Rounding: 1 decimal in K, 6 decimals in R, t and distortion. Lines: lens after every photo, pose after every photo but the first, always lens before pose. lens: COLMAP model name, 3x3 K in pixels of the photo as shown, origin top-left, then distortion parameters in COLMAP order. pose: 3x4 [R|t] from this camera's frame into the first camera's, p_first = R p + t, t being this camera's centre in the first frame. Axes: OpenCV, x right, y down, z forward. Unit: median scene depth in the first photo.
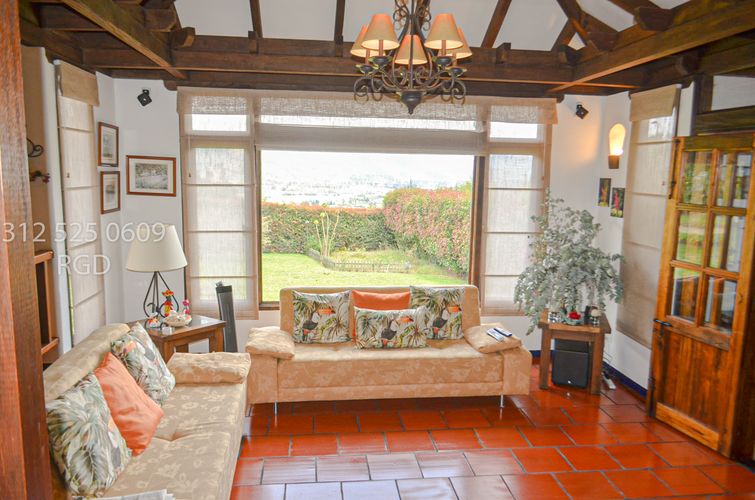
lens RADIAL K [[581.5, 0, 367.2], [0, 581.5, 260.2], [0, 0, 1]] dist [0.001245, -0.003880]
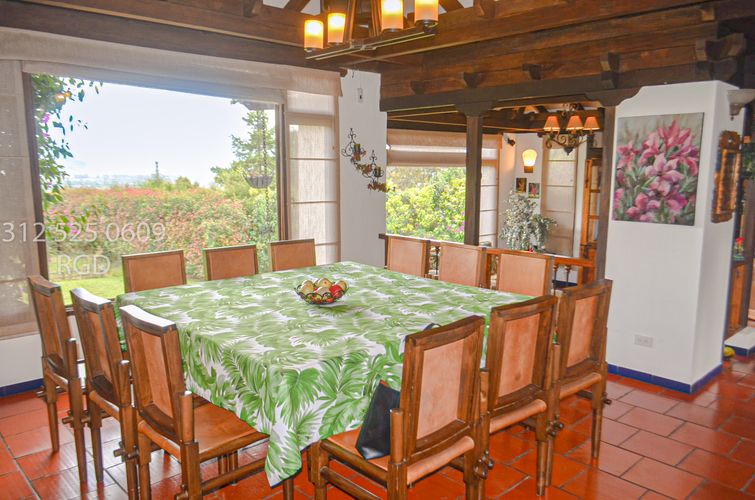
lens RADIAL K [[581.5, 0, 380.1], [0, 581.5, 256.0], [0, 0, 1]] dist [0.001245, -0.003880]
pose [[0.800331, -0.109068, 0.589555, -1.097995], [0.106142, 0.993557, 0.039718, -0.015474], [-0.590089, 0.030789, 0.806751, -0.229769]]
